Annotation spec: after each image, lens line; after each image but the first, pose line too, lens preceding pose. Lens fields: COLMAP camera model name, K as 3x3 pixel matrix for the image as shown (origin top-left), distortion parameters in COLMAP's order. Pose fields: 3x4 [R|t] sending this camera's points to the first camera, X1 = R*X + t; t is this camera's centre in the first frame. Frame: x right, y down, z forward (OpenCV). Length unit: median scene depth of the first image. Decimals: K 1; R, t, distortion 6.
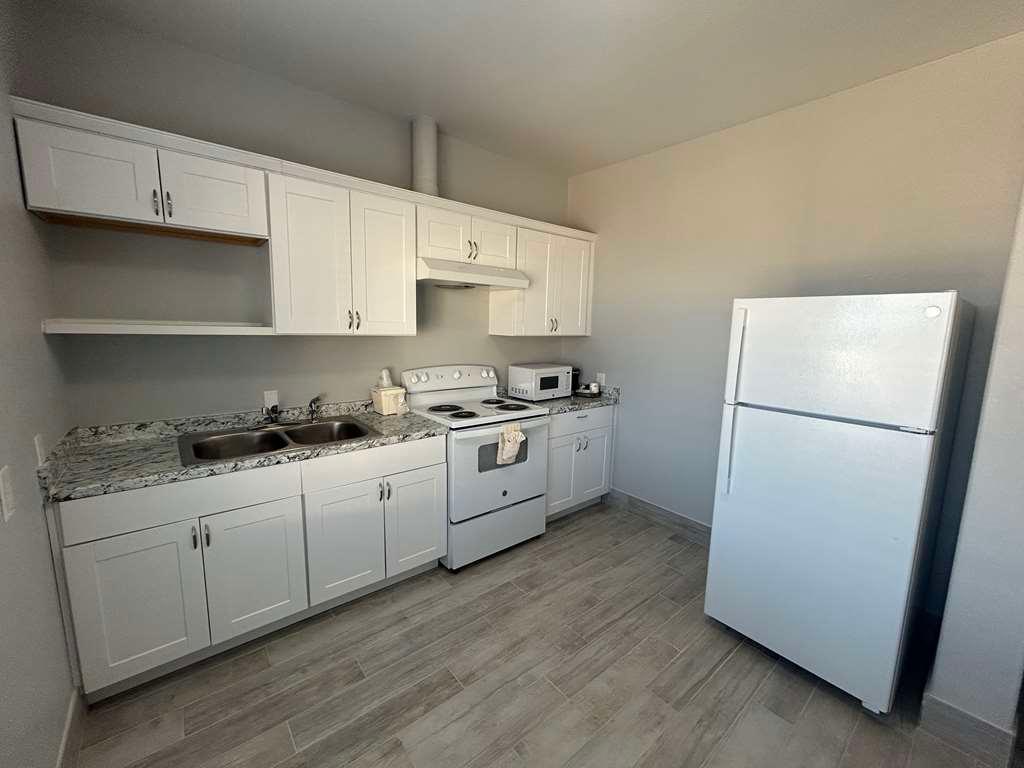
lens RADIAL K [[414.6, 0, 512.0], [0, 414.6, 384.0], [0, 0, 1]] dist [-0.002404, -0.000433]
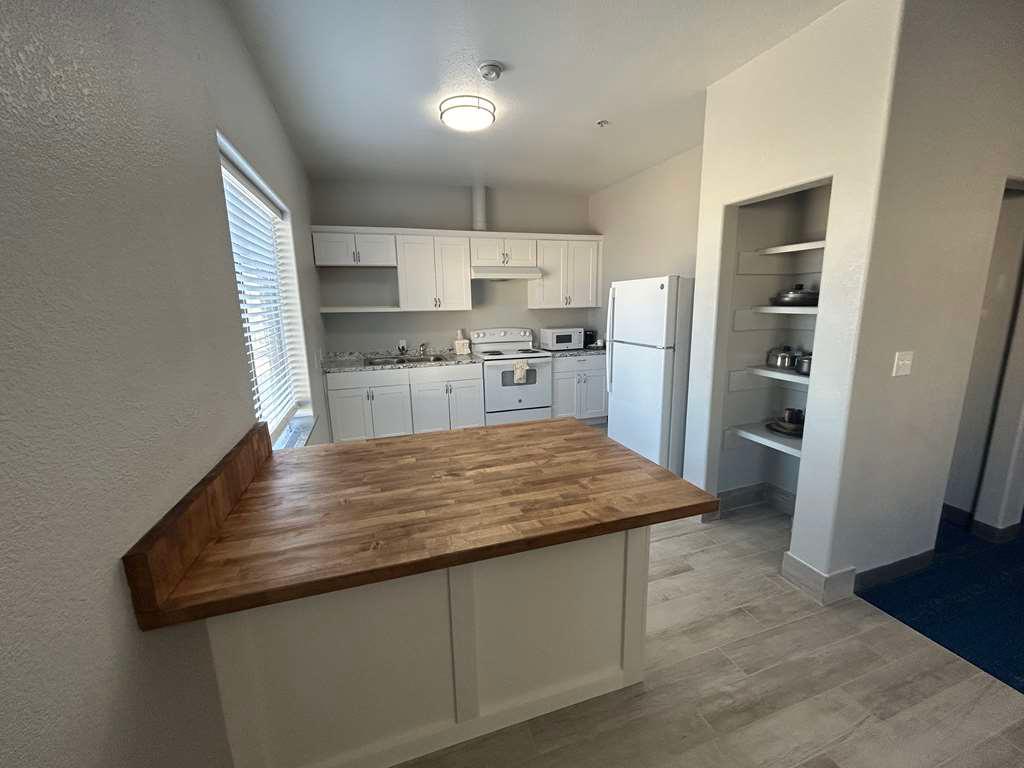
lens RADIAL K [[414.6, 0, 512.0], [0, 414.6, 384.0], [0, 0, 1]] dist [-0.002404, -0.000433]
pose [[0.931893, 0.029453, -0.361534, 0.569346], [-0.011630, 0.998612, 0.051374, 0.105834], [0.362546, -0.043671, 0.930942, -0.606234]]
